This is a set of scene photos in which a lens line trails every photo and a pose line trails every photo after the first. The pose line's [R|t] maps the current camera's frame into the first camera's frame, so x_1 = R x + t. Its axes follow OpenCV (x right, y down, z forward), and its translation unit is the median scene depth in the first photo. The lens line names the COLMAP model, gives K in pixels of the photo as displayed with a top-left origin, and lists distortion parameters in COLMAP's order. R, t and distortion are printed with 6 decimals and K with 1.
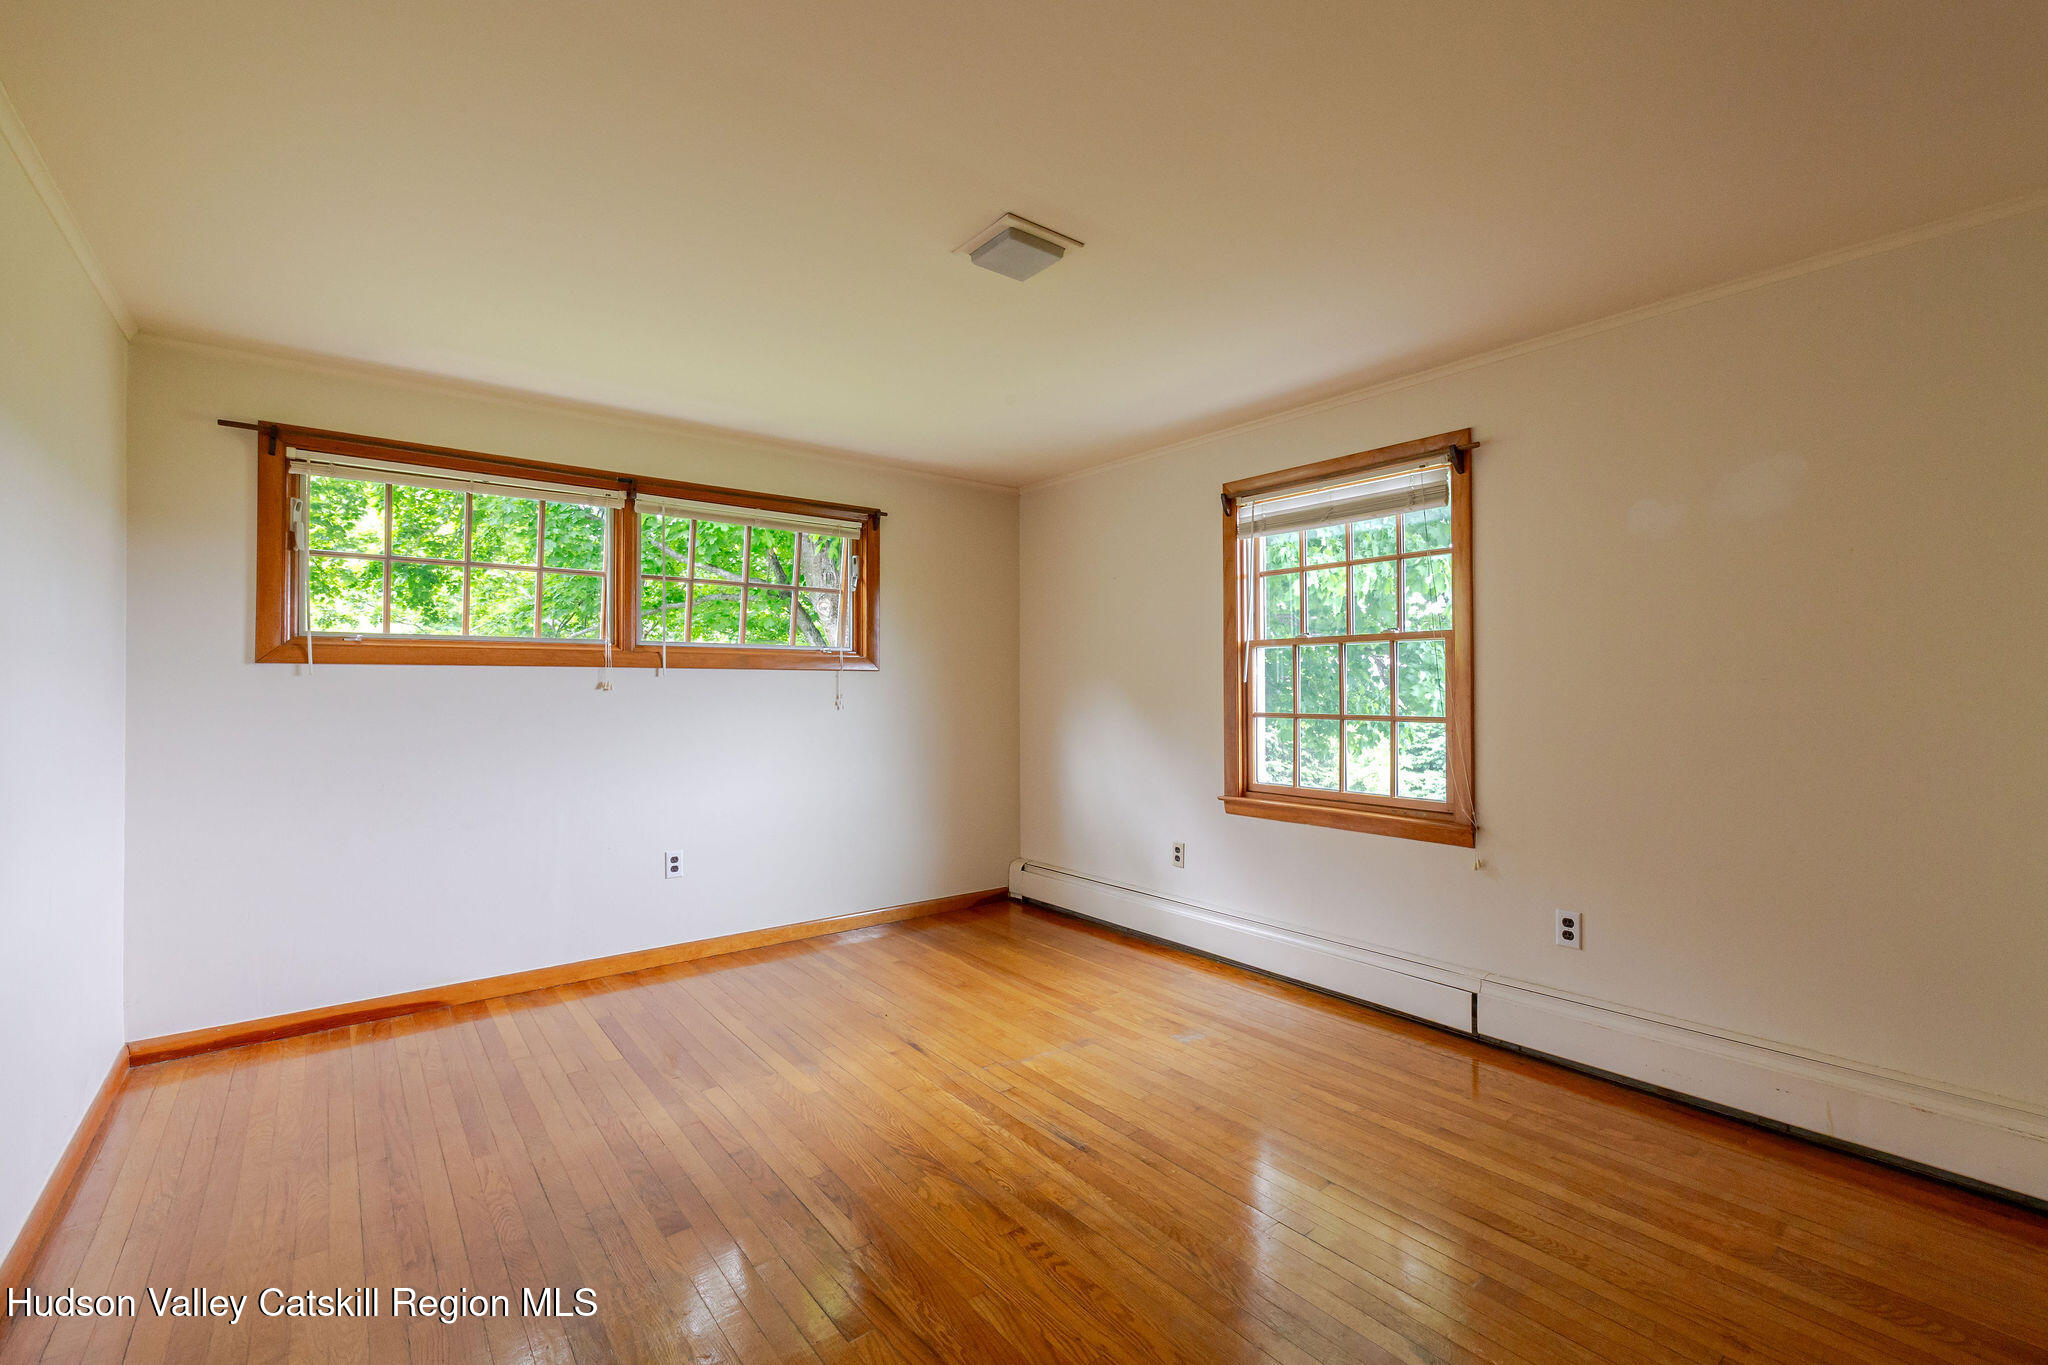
lens RADIAL K [[864.6, 0, 1024.0], [0, 864.6, 682.5], [0, 0, 1]] dist [0.000546, 0.000023]
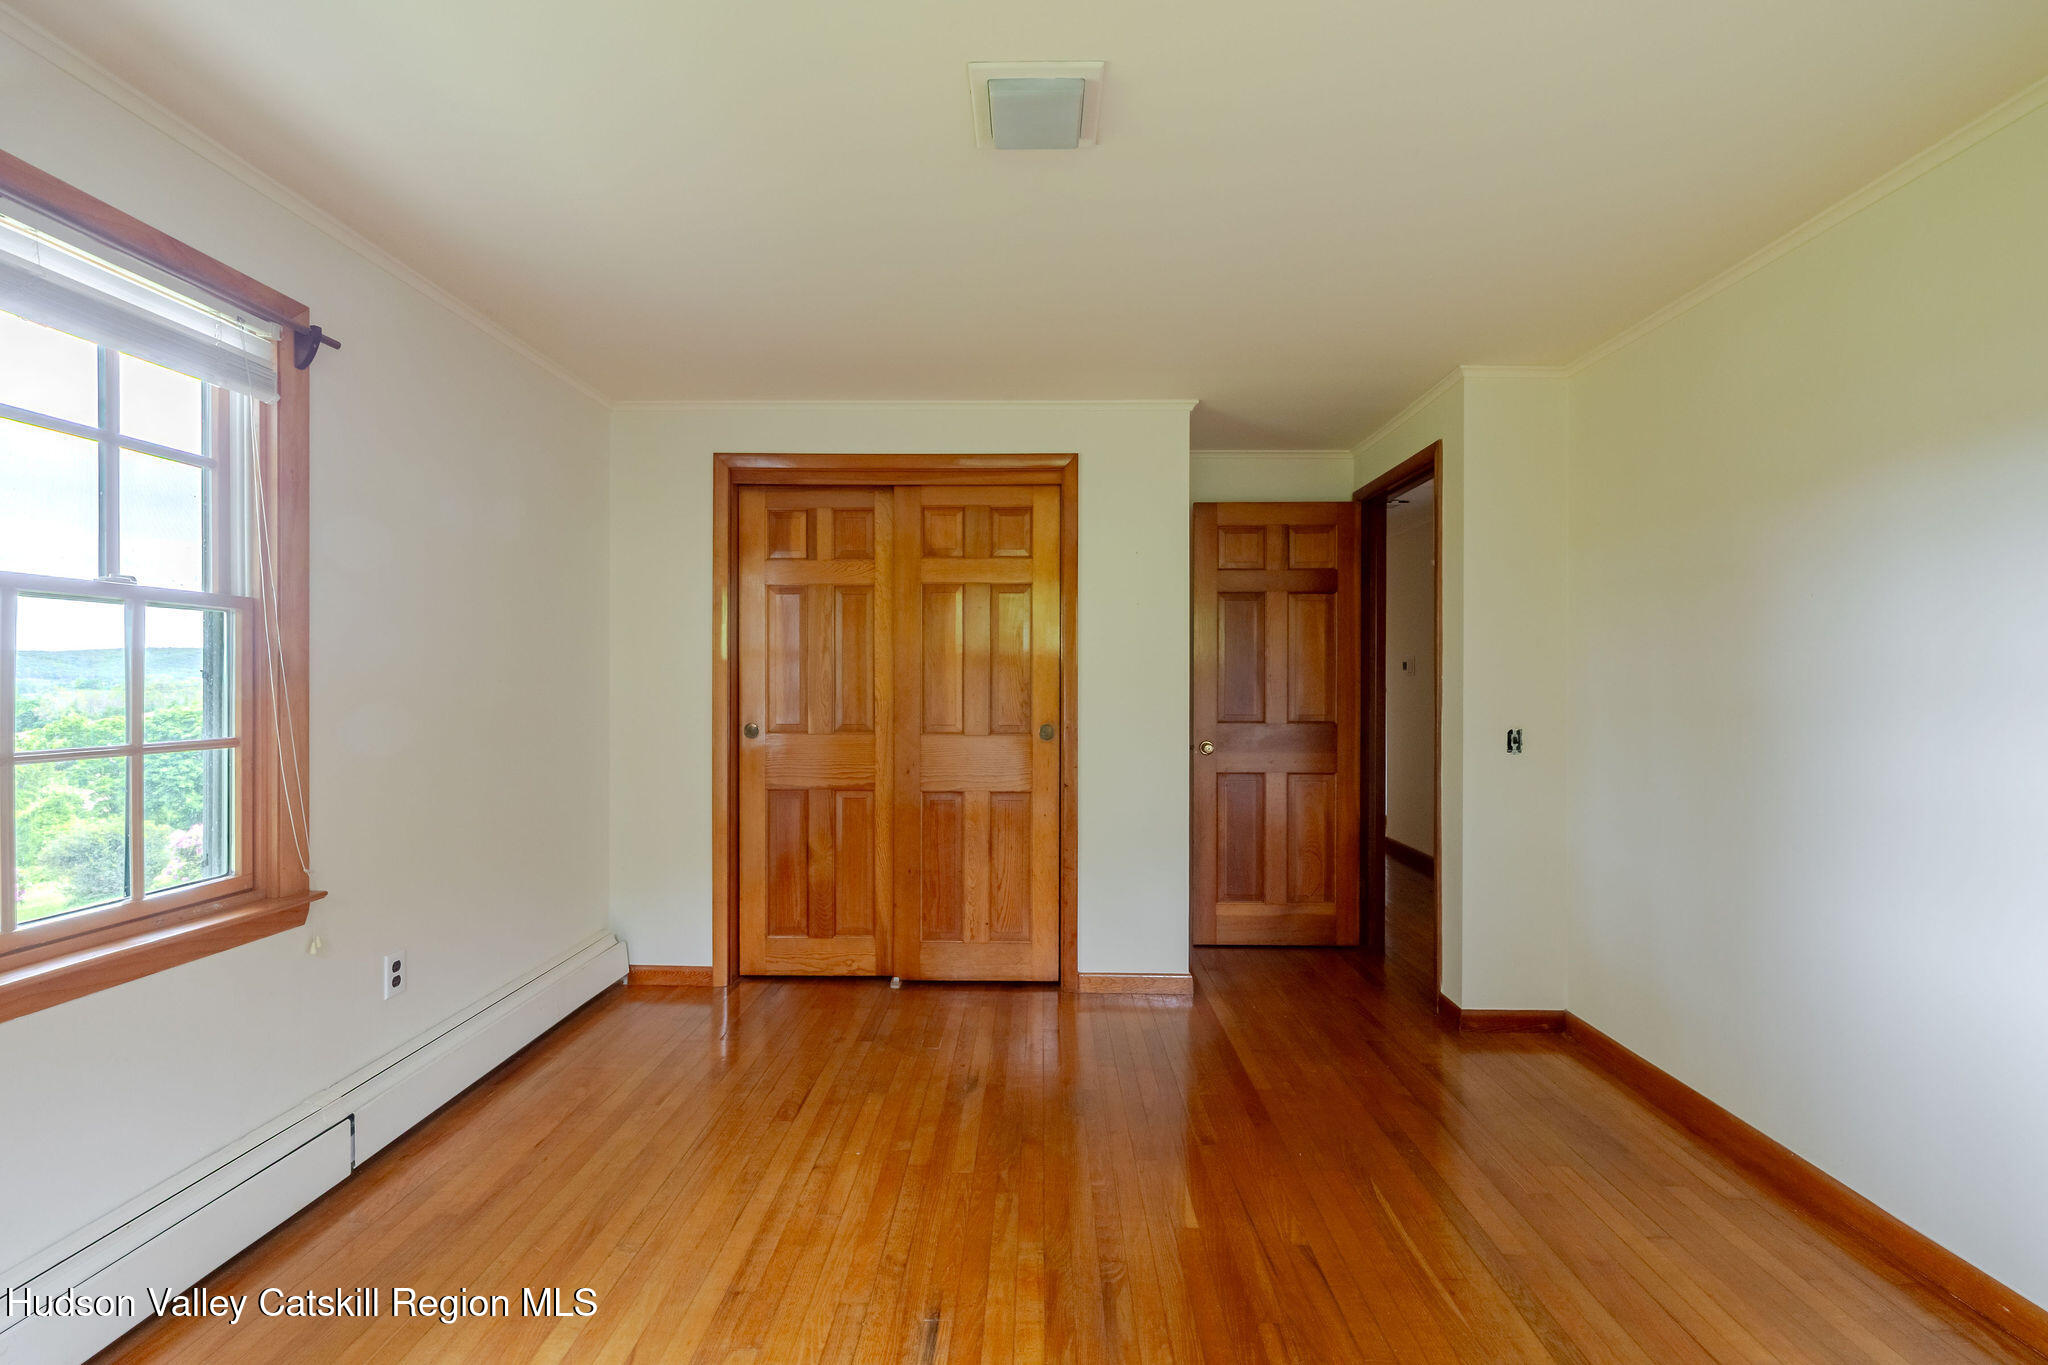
lens RADIAL K [[864.6, 0, 1024.0], [0, 864.6, 682.5], [0, 0, 1]] dist [0.000546, 0.000023]
pose [[-0.769703, 0.001373, 0.638401, -0.378220], [0.000634, 0.999999, -0.001387, 0.002779], [-0.638402, -0.000663, -0.769703, 1.249876]]
